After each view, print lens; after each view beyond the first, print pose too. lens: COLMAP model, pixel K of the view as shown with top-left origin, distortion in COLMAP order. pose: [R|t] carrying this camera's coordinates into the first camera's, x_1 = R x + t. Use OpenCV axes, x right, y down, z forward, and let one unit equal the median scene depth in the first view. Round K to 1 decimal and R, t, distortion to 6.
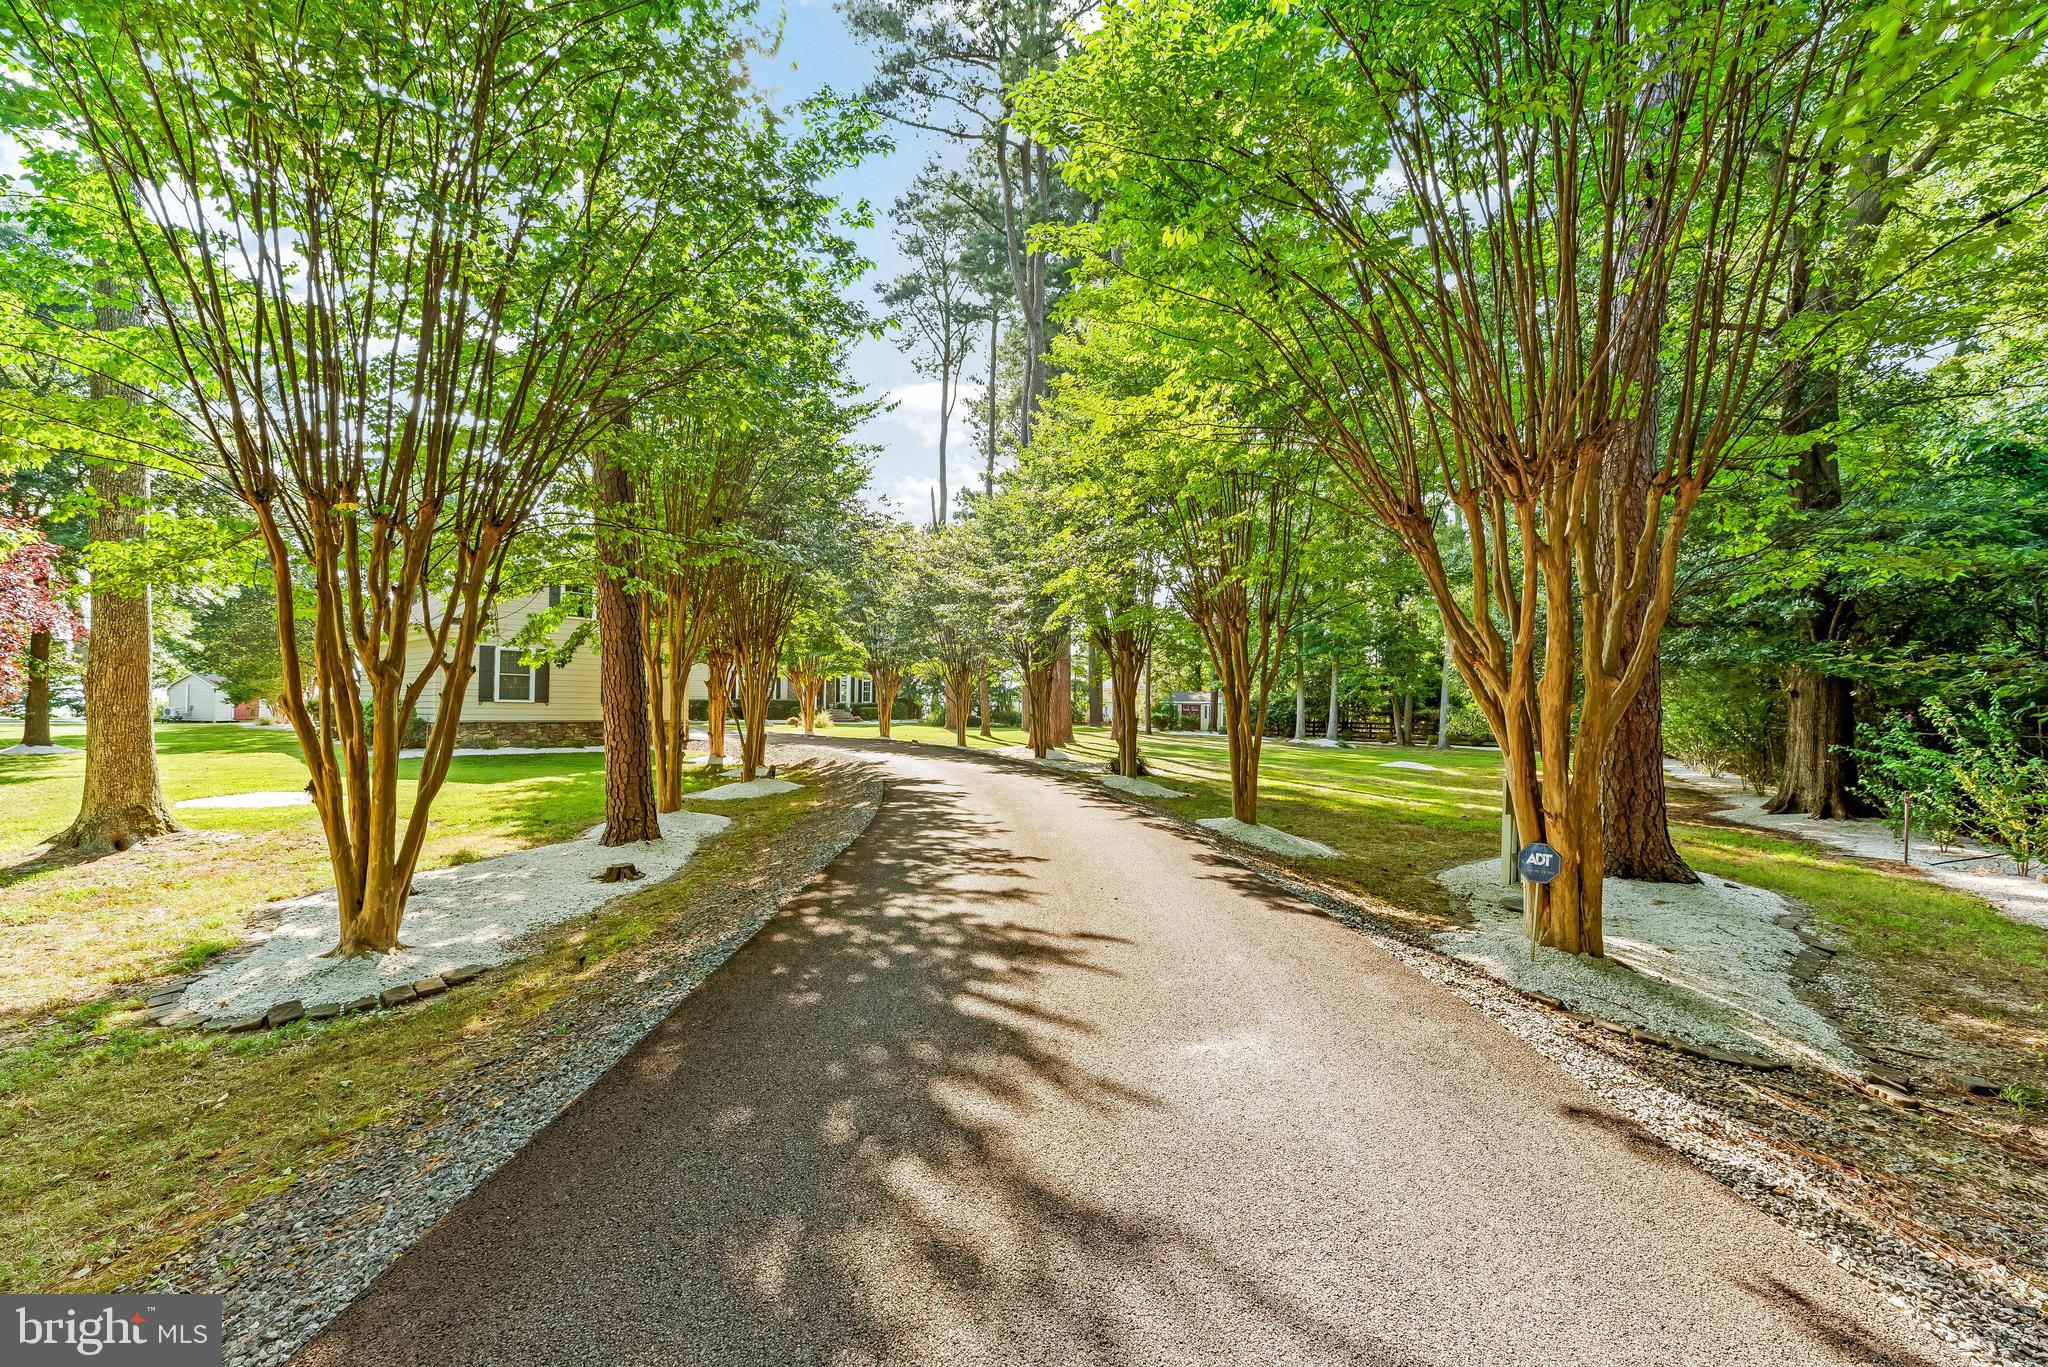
lens RADIAL K [[828.5, 0, 1017.2], [0, 828.5, 691.9], [0, 0, 1]] dist [-0.000199, -0.000037]
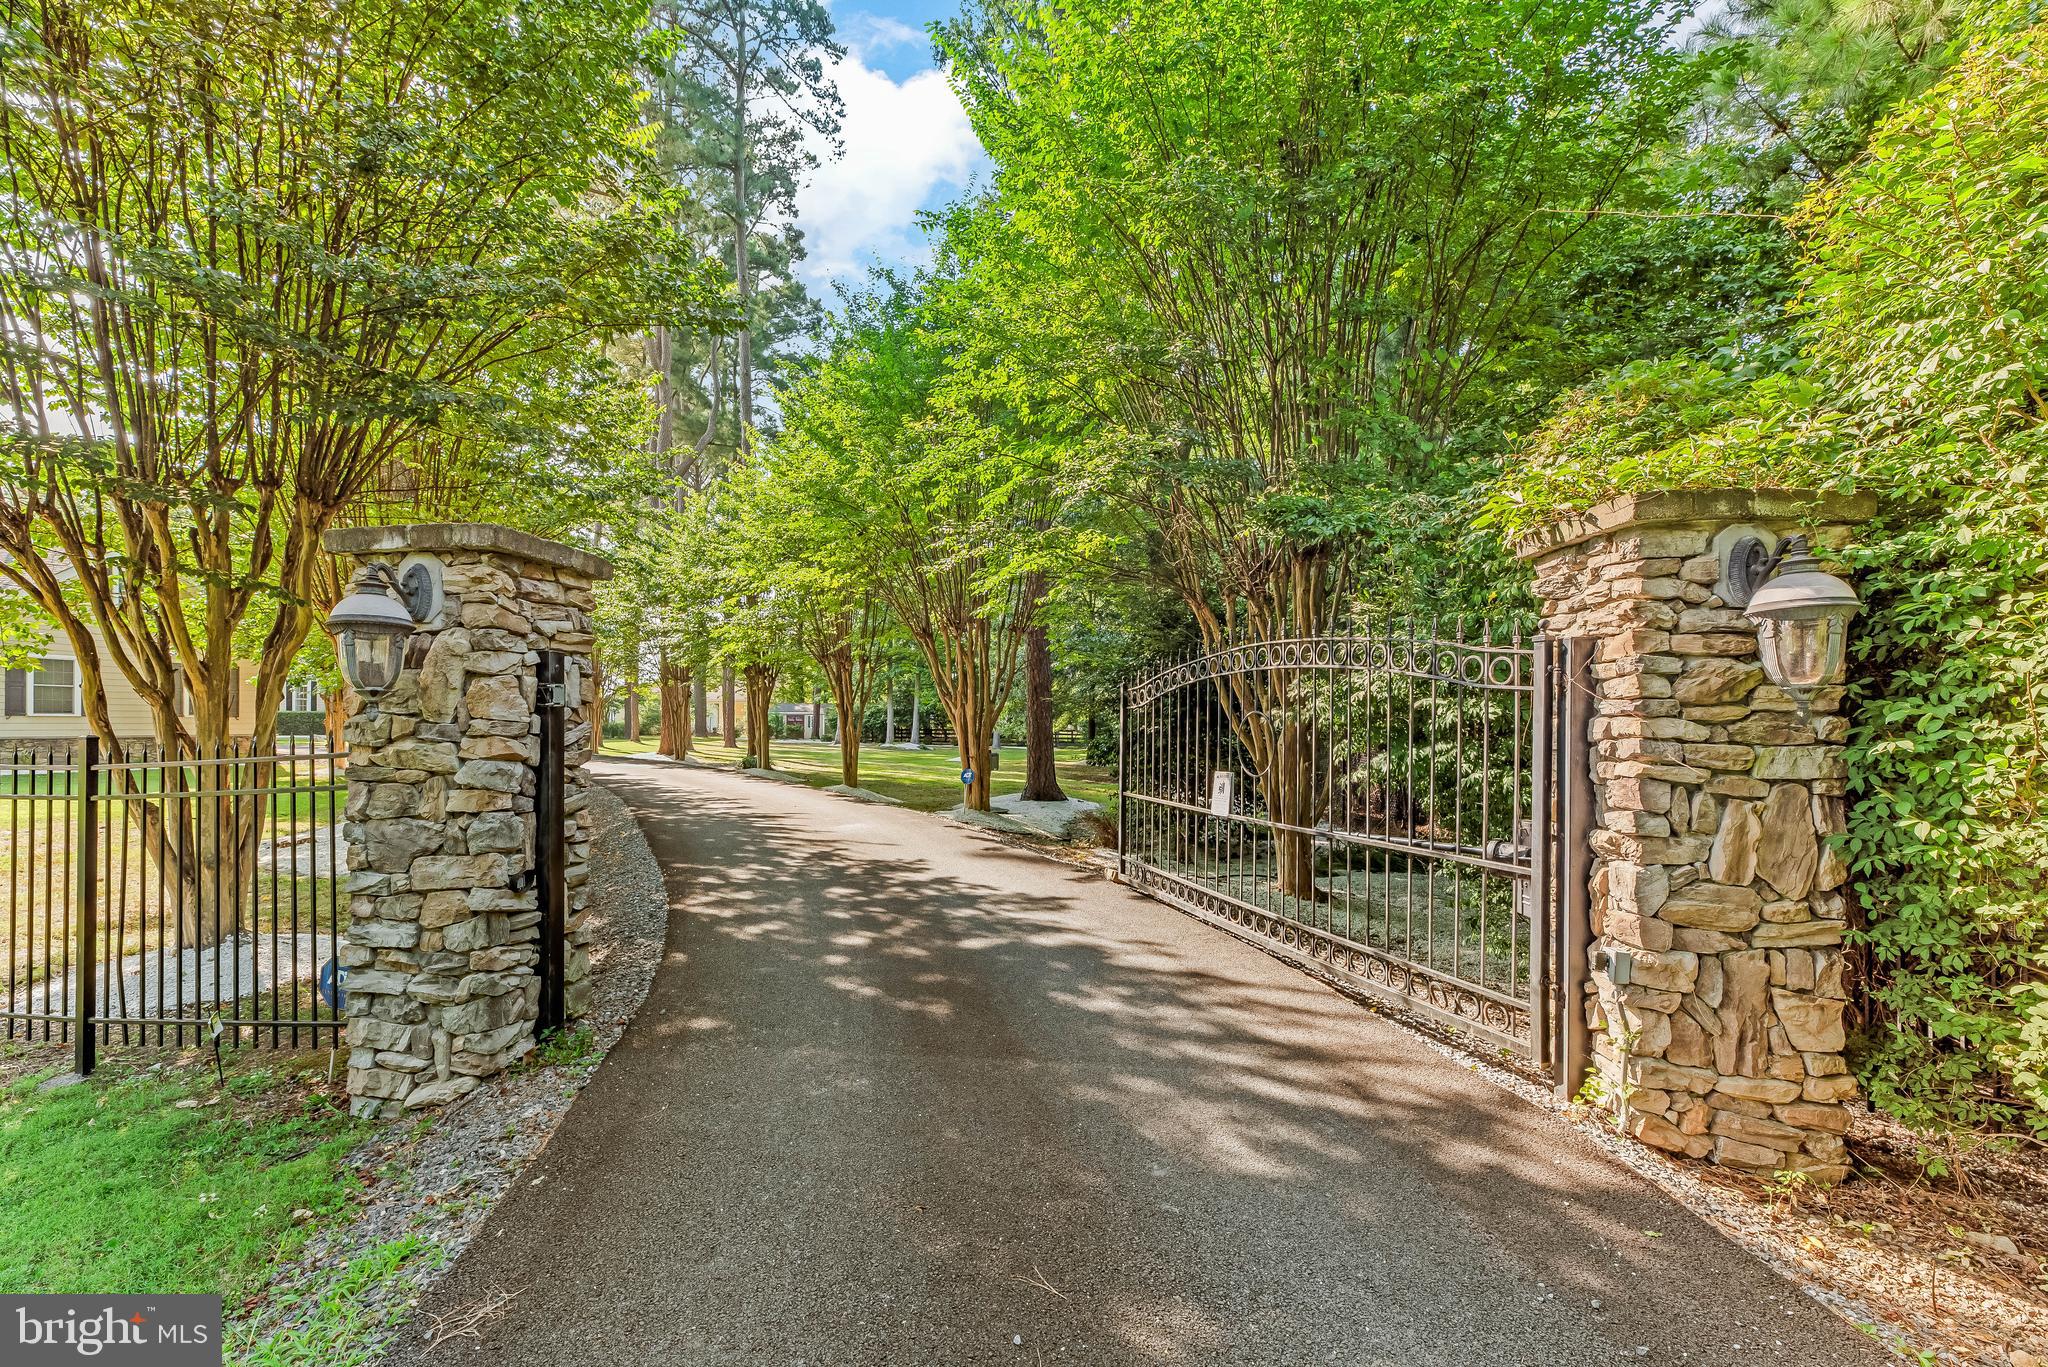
lens RADIAL K [[828.5, 0, 1017.2], [0, 828.5, 691.9], [0, 0, 1]] dist [-0.000199, -0.000037]
pose [[0.888462, 0.008785, 0.458865, -0.044305], [-0.002935, 0.999905, -0.013460, -0.002127], [-0.458940, 0.010612, 0.888404, -0.146189]]
